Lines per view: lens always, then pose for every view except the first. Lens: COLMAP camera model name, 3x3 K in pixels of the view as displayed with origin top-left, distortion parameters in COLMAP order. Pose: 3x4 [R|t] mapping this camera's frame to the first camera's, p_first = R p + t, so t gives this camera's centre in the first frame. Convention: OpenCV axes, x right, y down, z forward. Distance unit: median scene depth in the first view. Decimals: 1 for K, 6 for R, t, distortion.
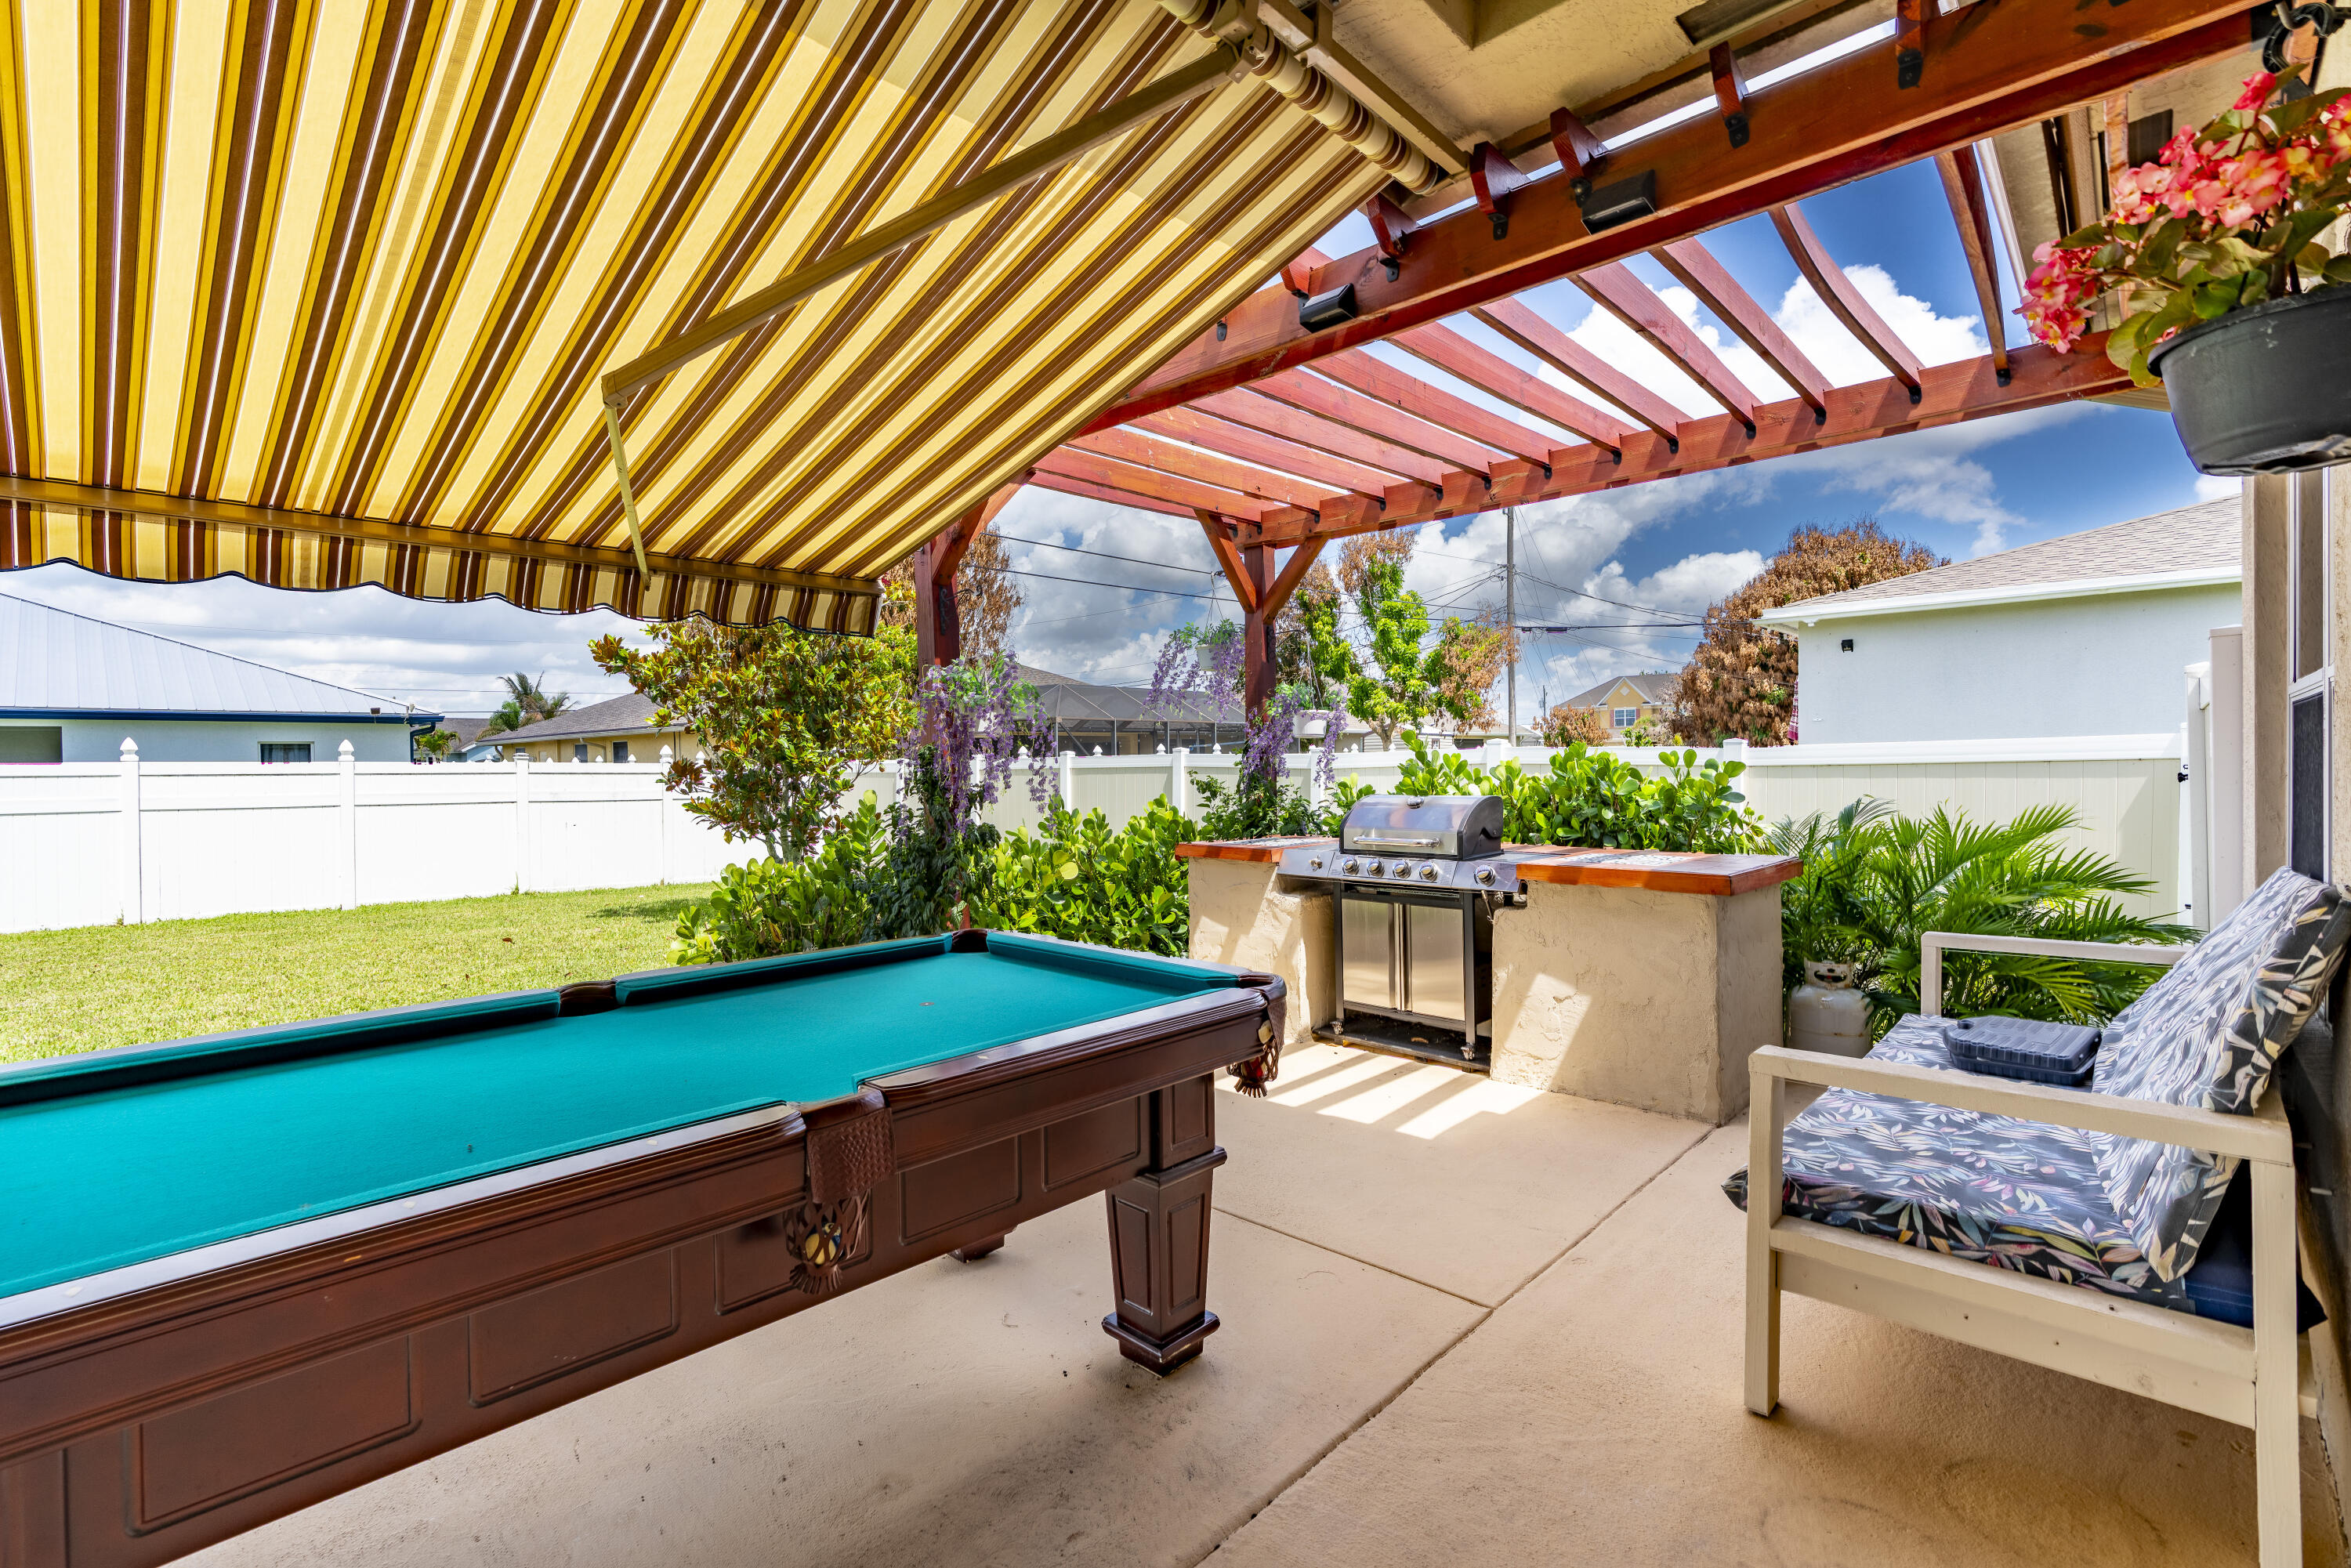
lens RADIAL K [[1073.1, 0, 1175.5], [0, 1073.1, 784.0], [0, 0, 1]] dist [-0.001009, -0.000209]
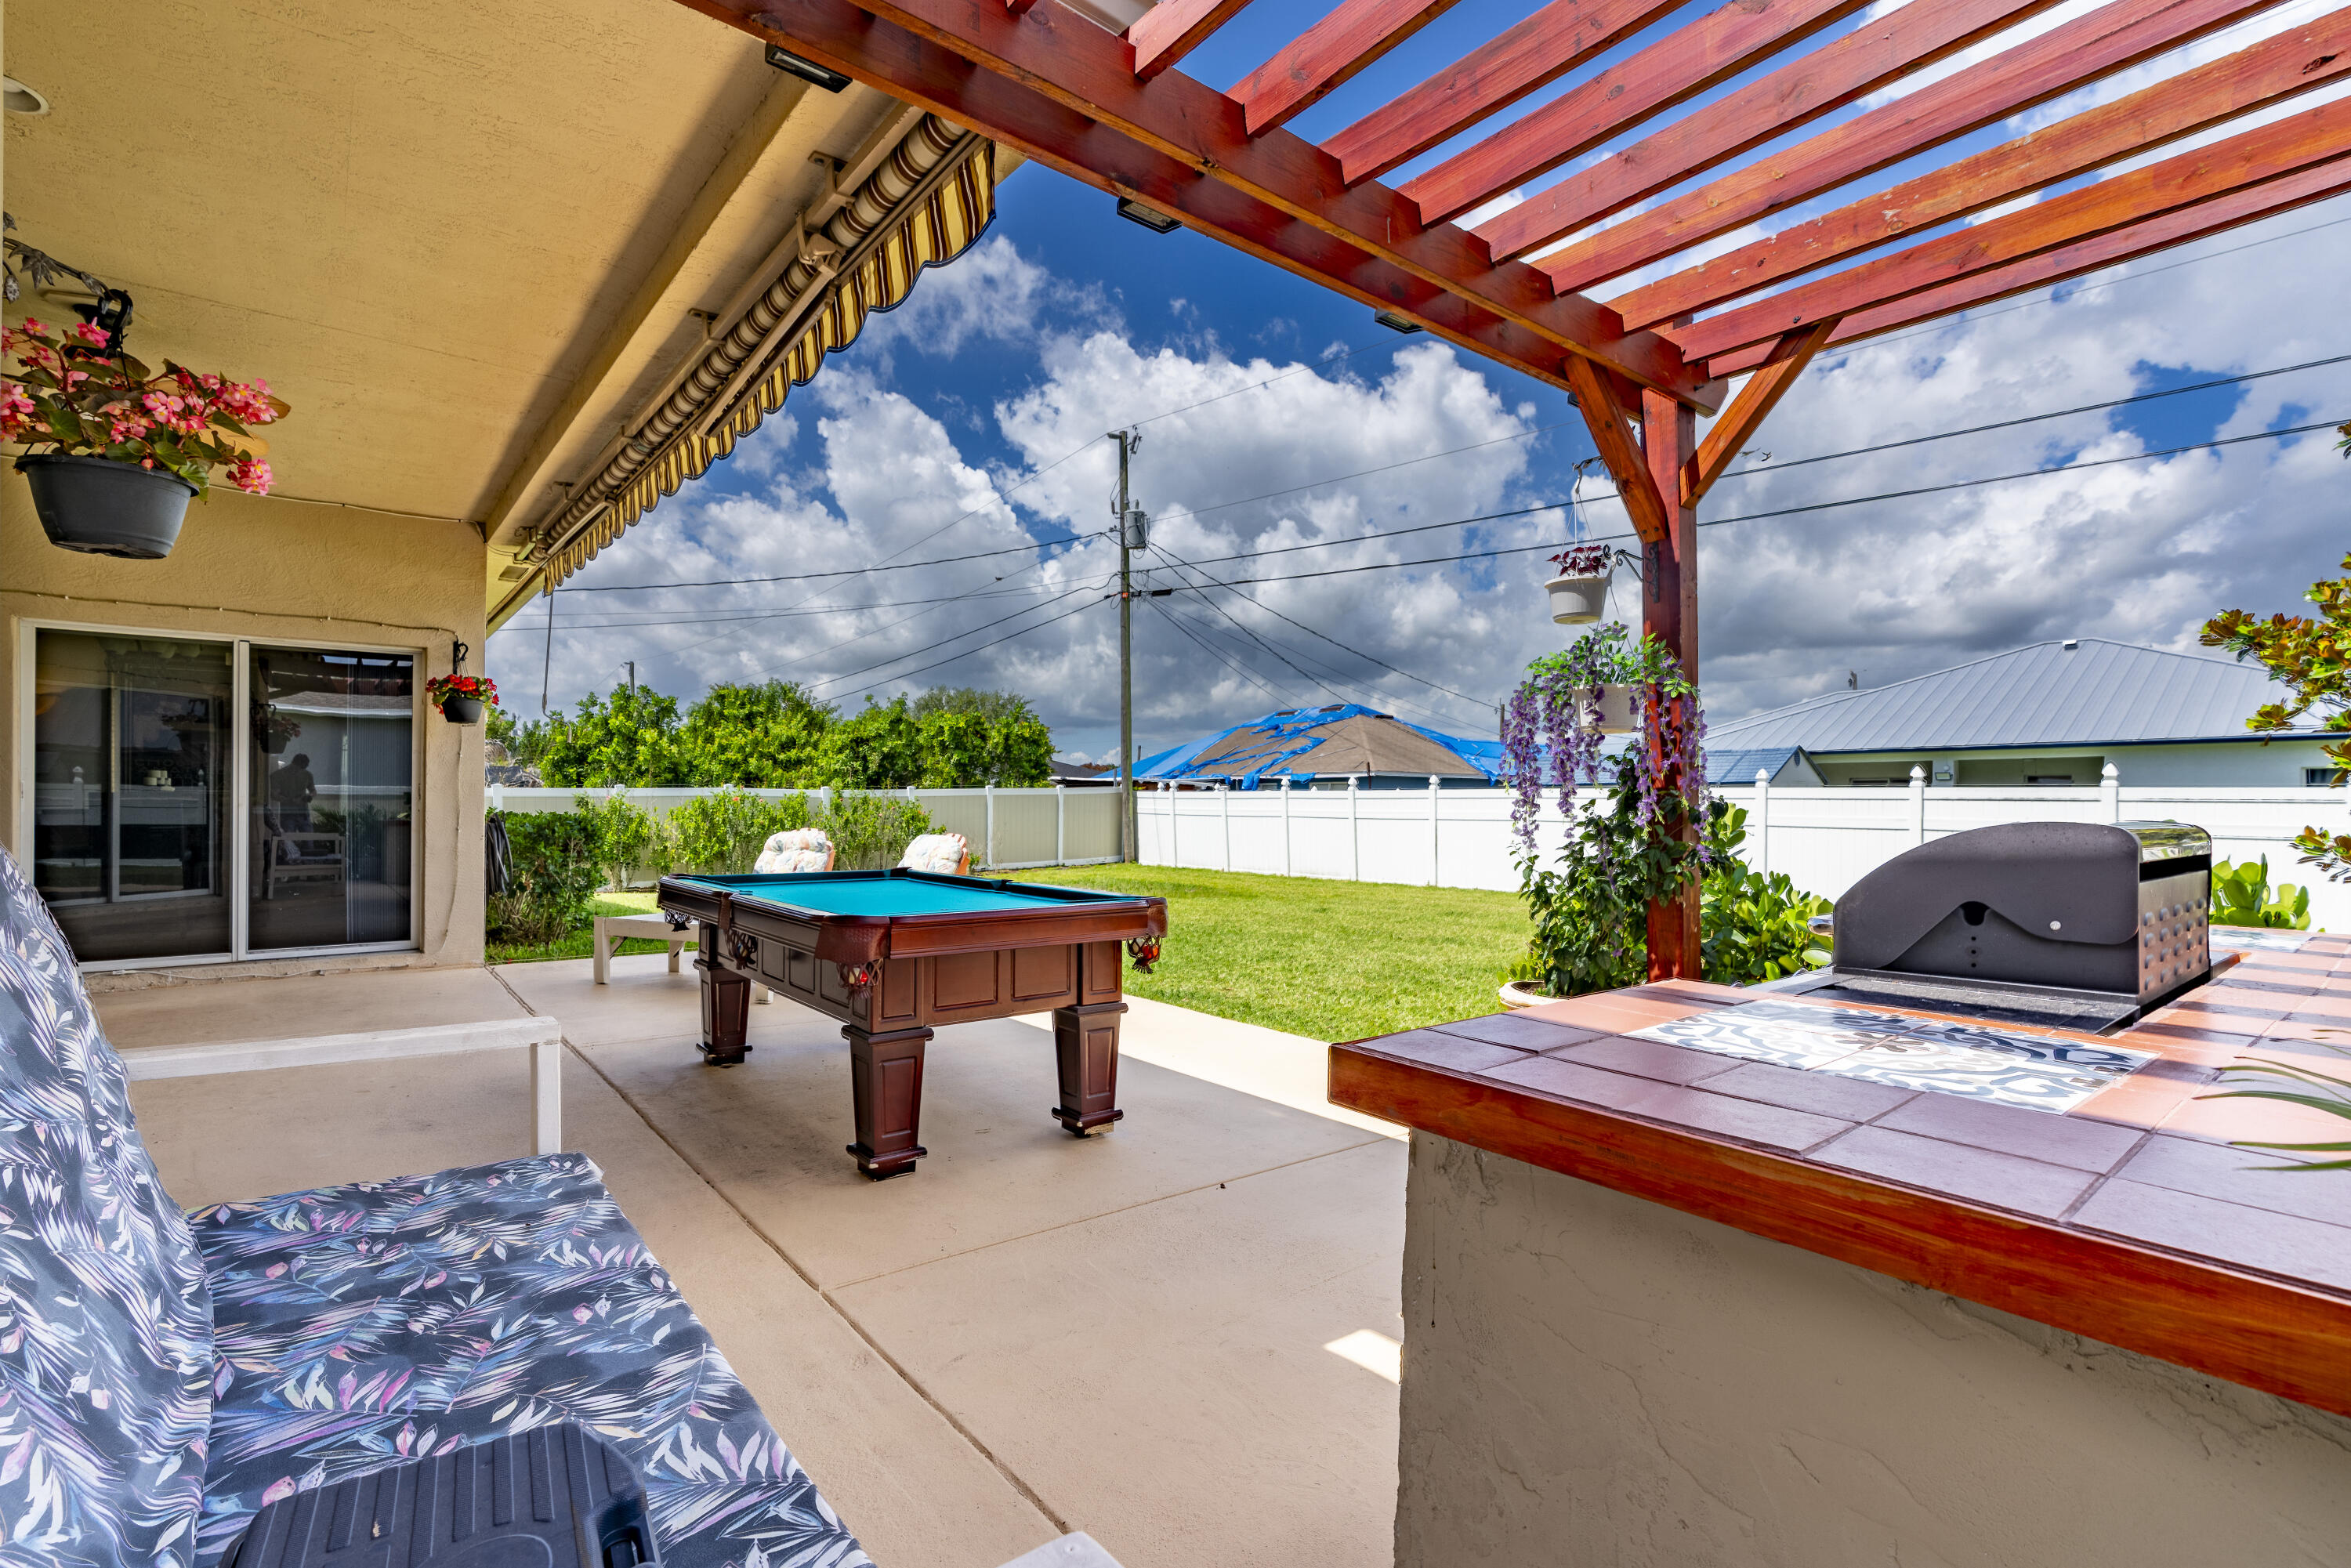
lens RADIAL K [[1073.1, 0, 1175.5], [0, 1073.1, 784.0], [0, 0, 1]] dist [-0.001009, -0.000209]
pose [[-0.152305, -0.007520, -0.988305, 1.339556], [-0.022549, 0.999737, -0.004132, 0.013650], [0.988076, 0.021656, -0.152434, 1.585550]]
